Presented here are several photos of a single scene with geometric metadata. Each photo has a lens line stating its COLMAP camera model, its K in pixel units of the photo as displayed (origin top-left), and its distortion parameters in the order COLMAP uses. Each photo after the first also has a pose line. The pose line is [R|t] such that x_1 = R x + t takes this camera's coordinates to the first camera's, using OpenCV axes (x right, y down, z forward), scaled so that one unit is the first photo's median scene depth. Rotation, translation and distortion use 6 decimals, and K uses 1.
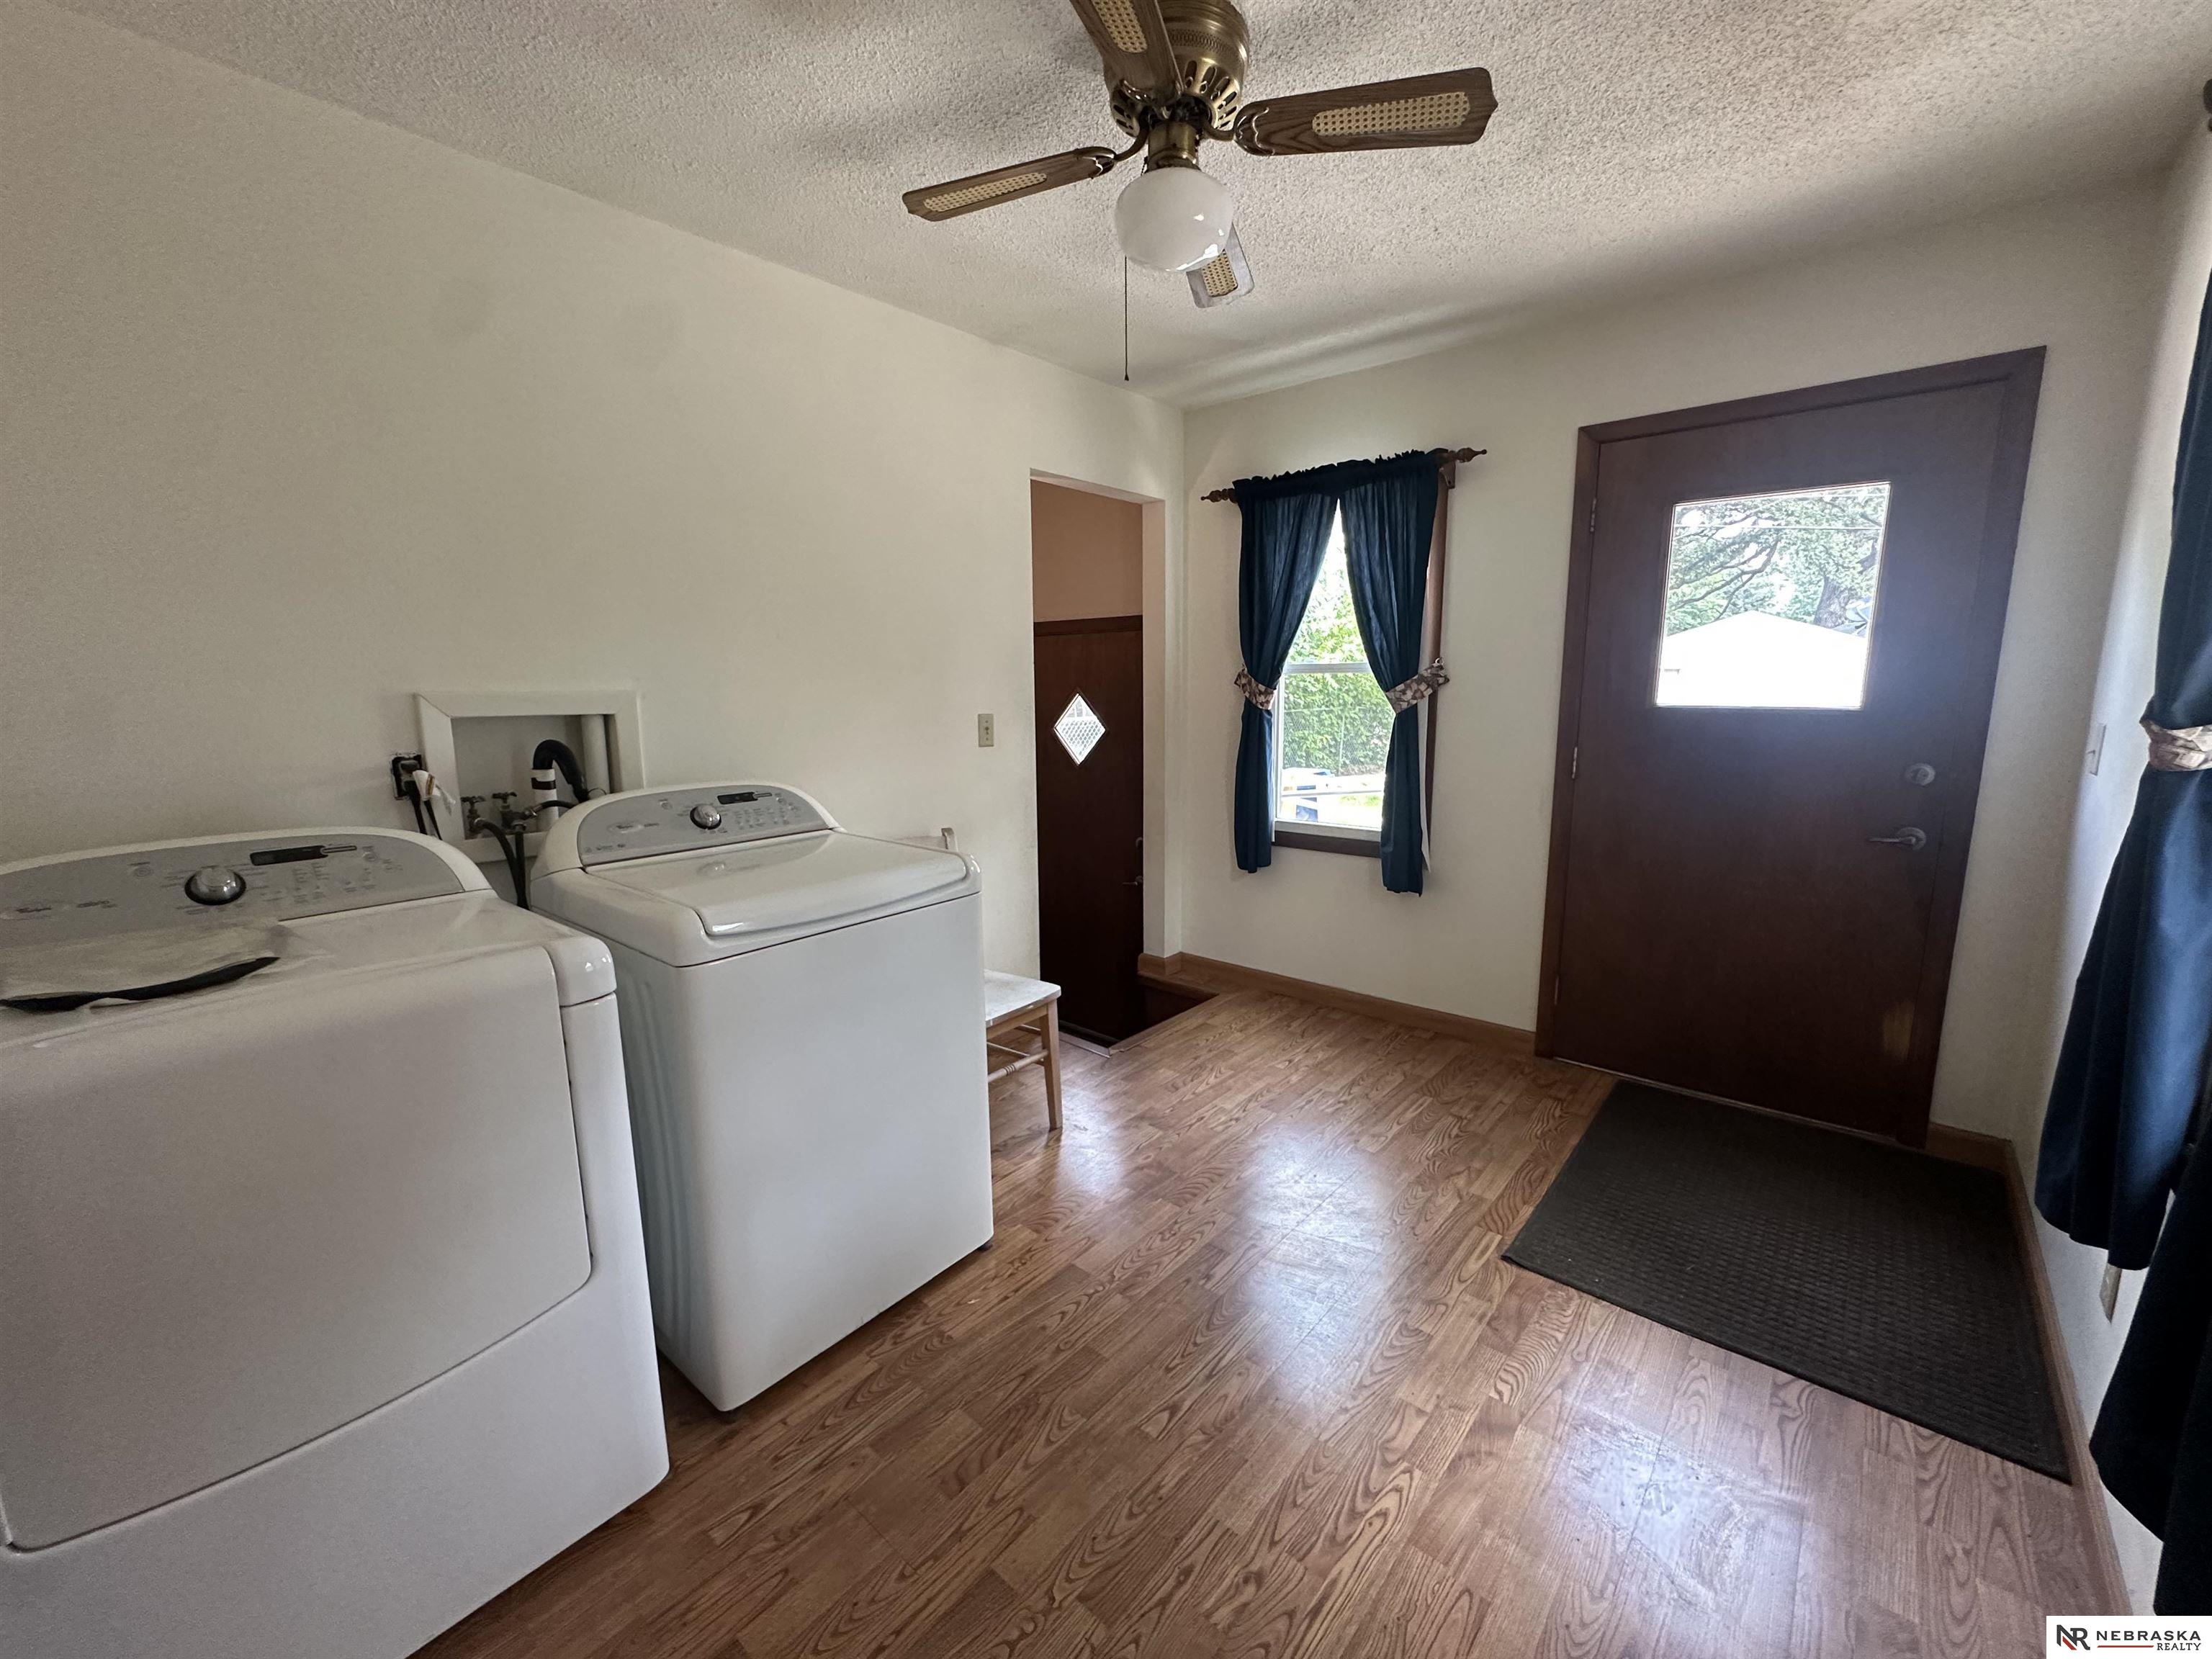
lens RADIAL K [[875.3, 0, 1116.9], [0, 875.3, 819.1], [0, 0, 1]] dist [-0.006056, 0.000158]
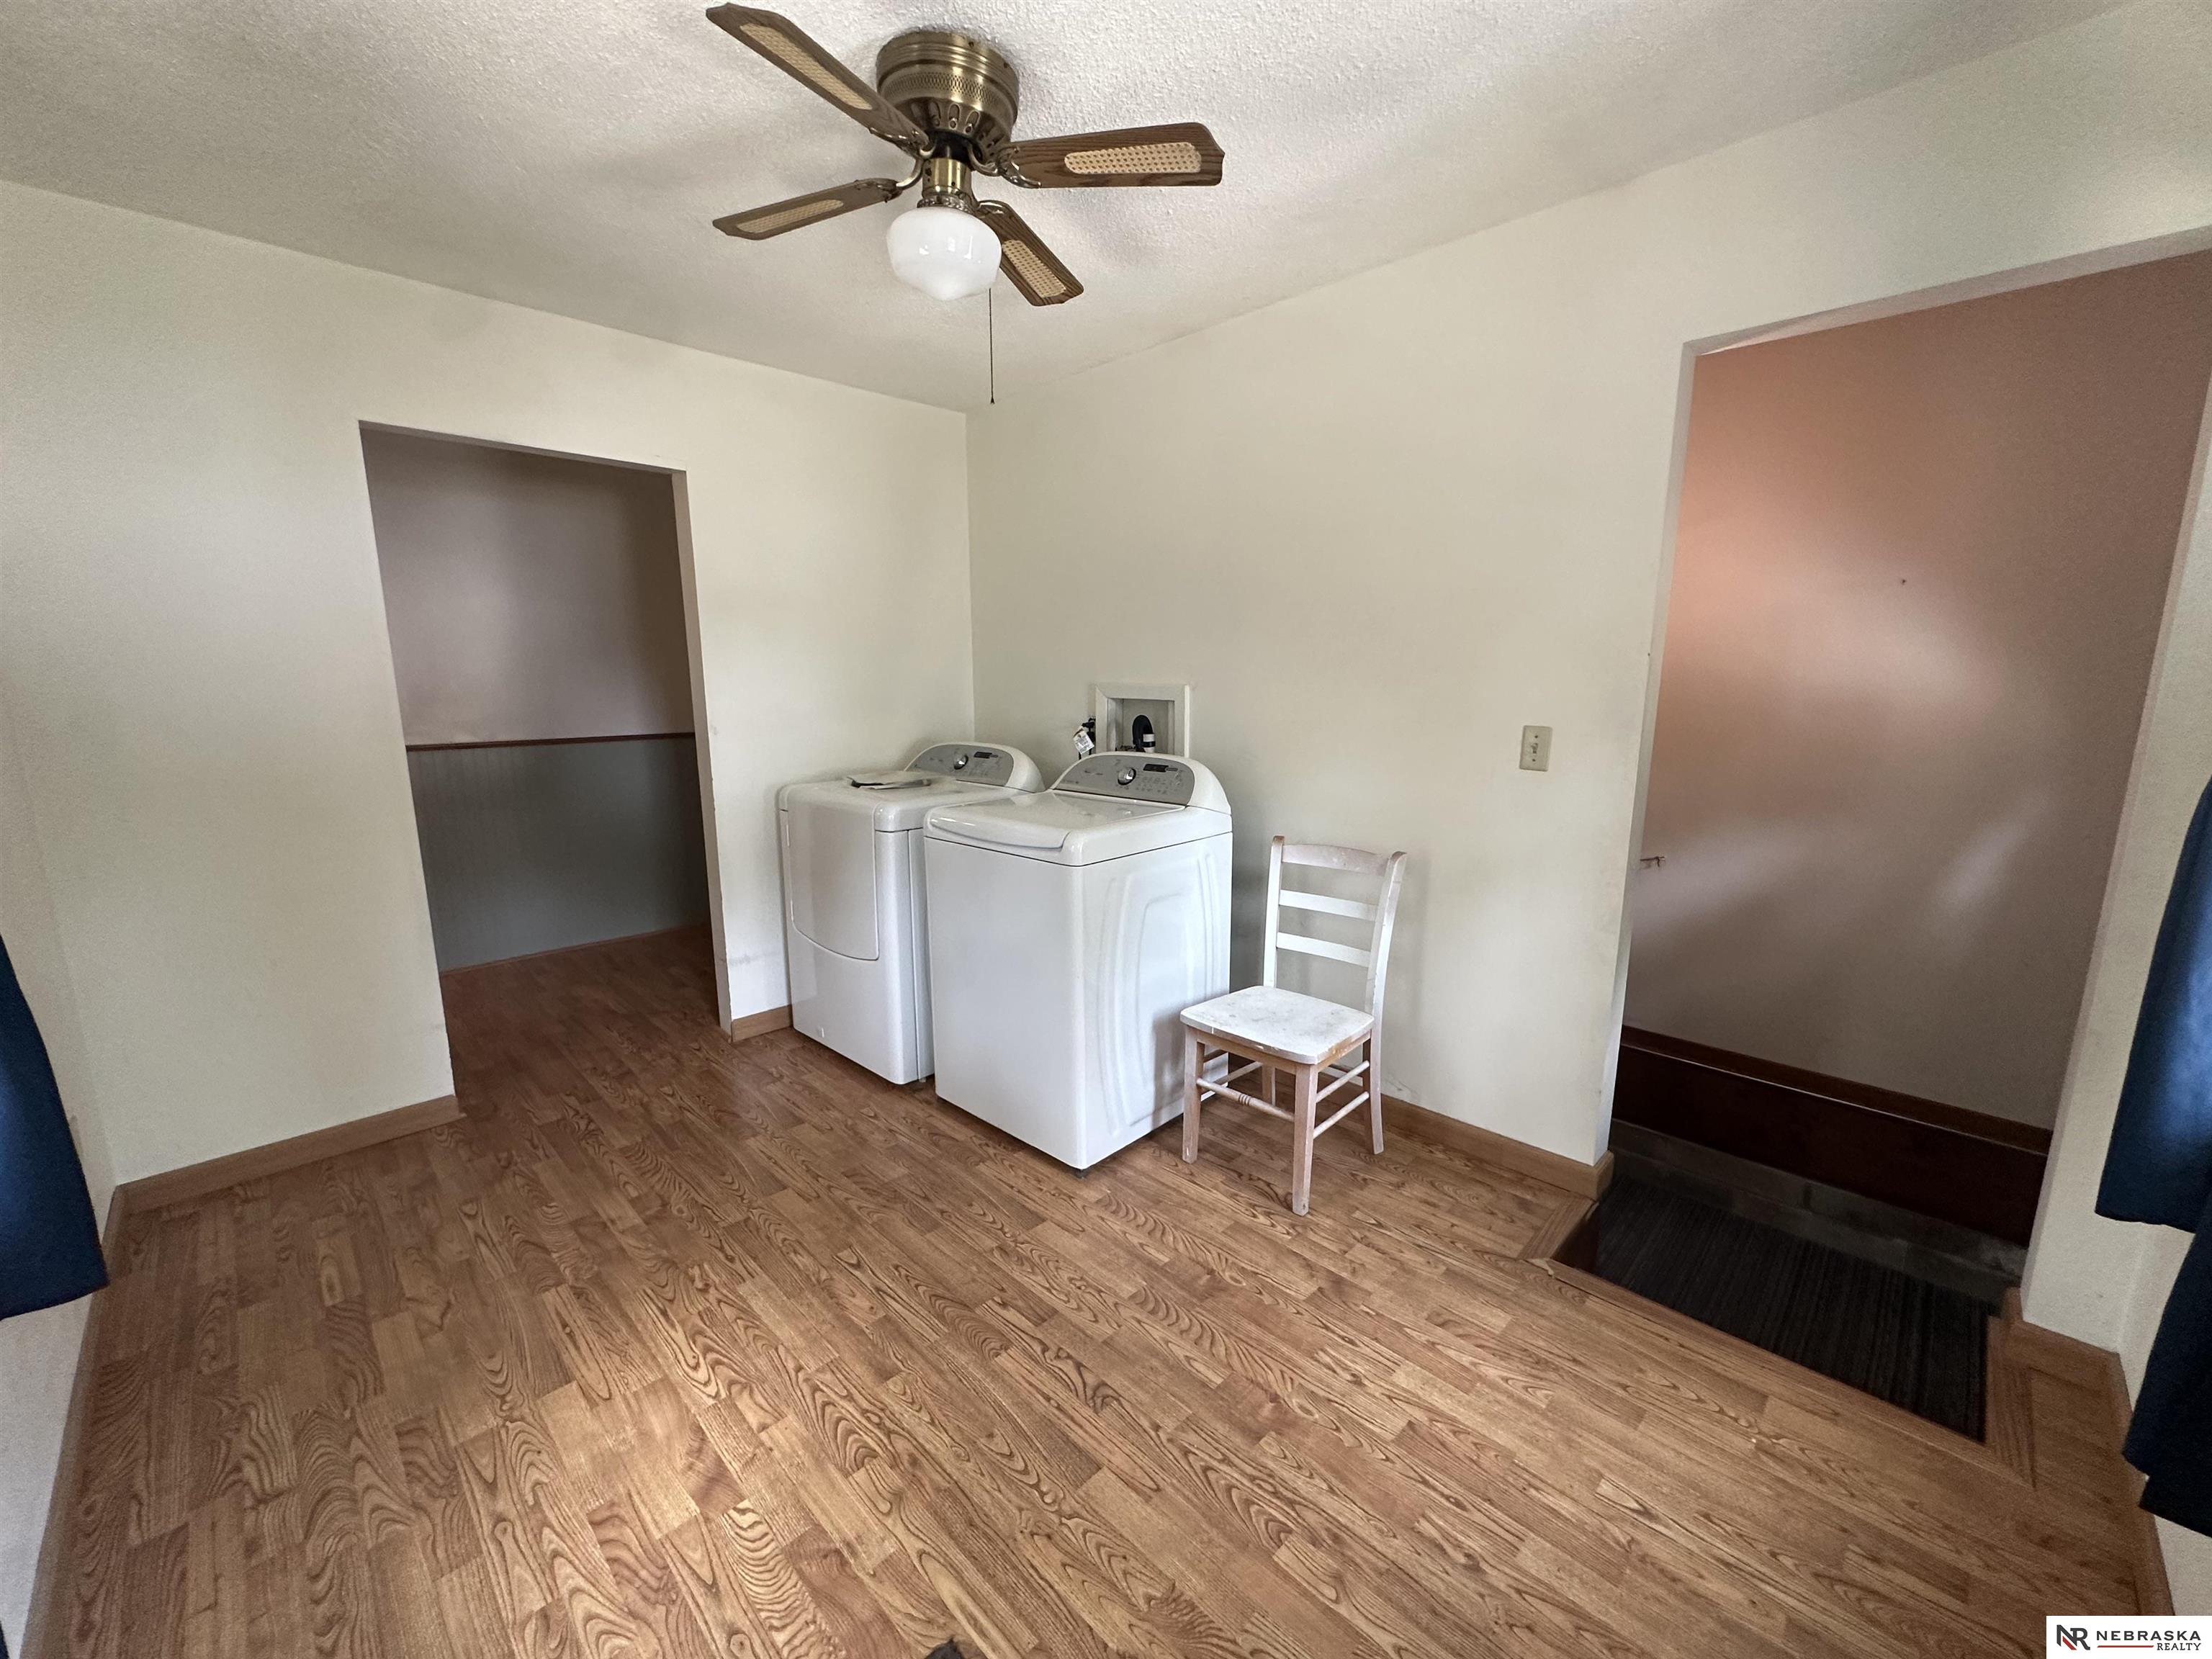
lens RADIAL K [[875.3, 0, 1100.9], [0, 875.3, 839.7], [0, 0, 1]] dist [-0.006056, 0.000158]
pose [[-0.070671, 0.192693, -0.978711, 1.023445], [-0.152828, 0.967488, 0.201519, -0.200518], [0.985723, 0.163816, -0.038924, 1.148361]]
